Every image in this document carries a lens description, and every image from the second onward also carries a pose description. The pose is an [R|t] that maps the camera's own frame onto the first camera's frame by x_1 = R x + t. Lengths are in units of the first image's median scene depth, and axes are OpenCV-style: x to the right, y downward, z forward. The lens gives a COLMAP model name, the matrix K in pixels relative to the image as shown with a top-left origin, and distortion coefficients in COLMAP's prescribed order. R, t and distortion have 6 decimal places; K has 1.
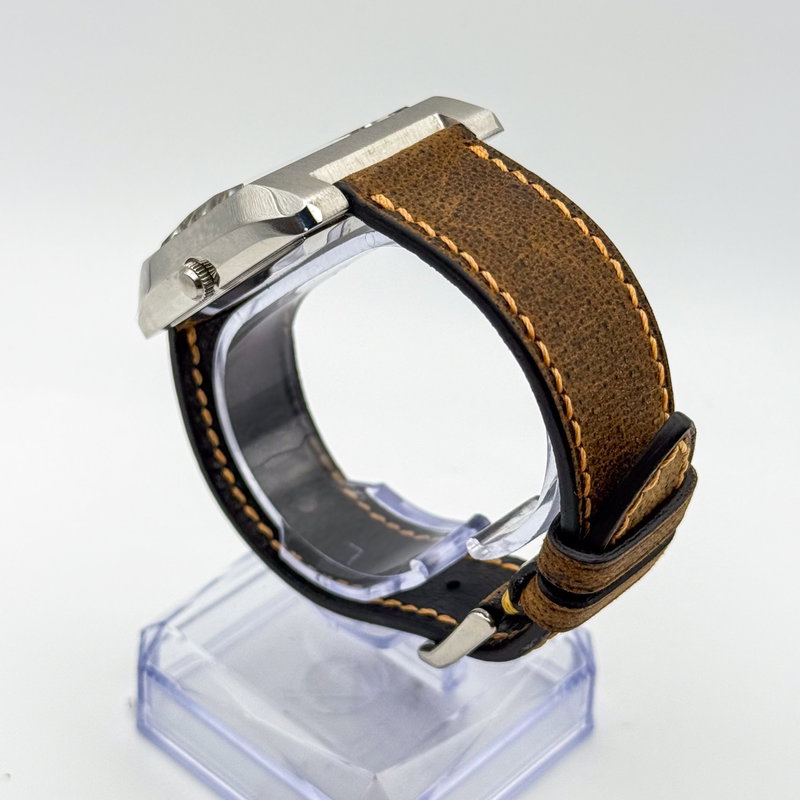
lens RADIAL K [[1891.0, 0, 398.4], [0, 1891.0, 400.1], [0, 0, 1]] dist [0.329378, 0.008913]
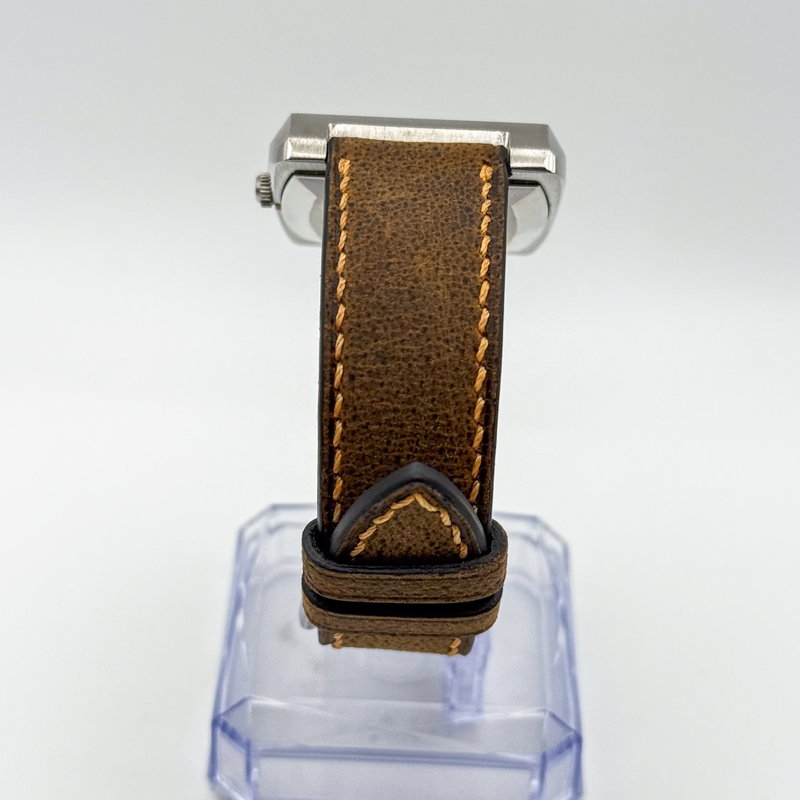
lens RADIAL K [[1891.0, 0, 398.4], [0, 1891.0, 400.1], [0, 0, 1]] dist [0.329378, 0.008913]
pose [[0.660850, 0.430159, -0.615013, 0.711203], [-0.451868, 0.882328, 0.131581, -0.142431], [0.599243, 0.190949, 0.777461, 0.229615]]
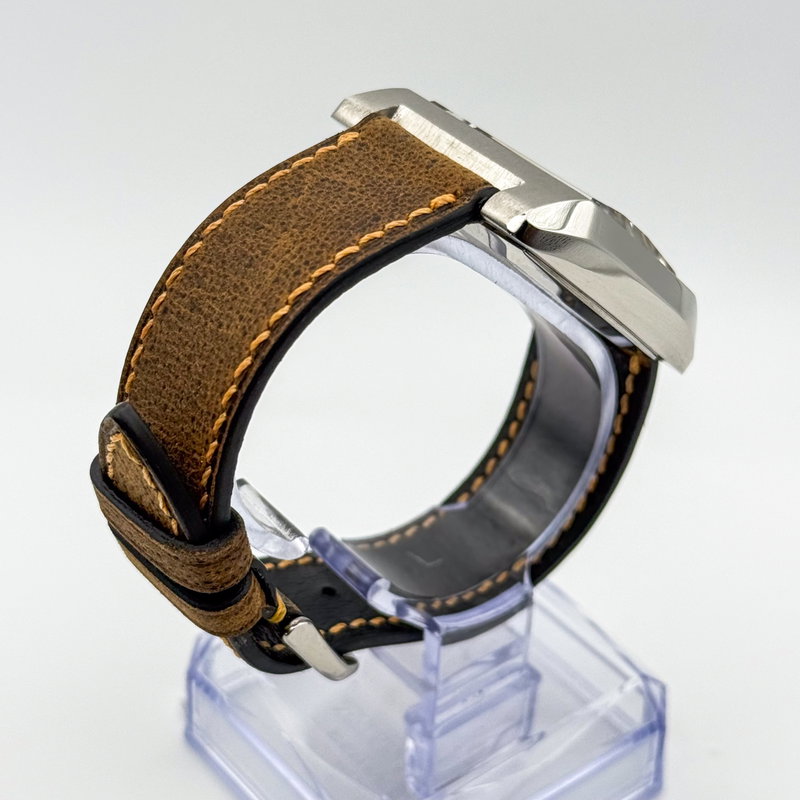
lens RADIAL K [[1891.0, 0, 398.4], [0, 1891.0, 400.1], [0, 0, 1]] dist [0.329378, 0.008913]
pose [[-0.154392, 0.544257, -0.824589, 0.886760], [-0.614629, 0.600537, 0.511455, -0.549822], [0.773559, 0.585781, 0.241799, 0.860897]]
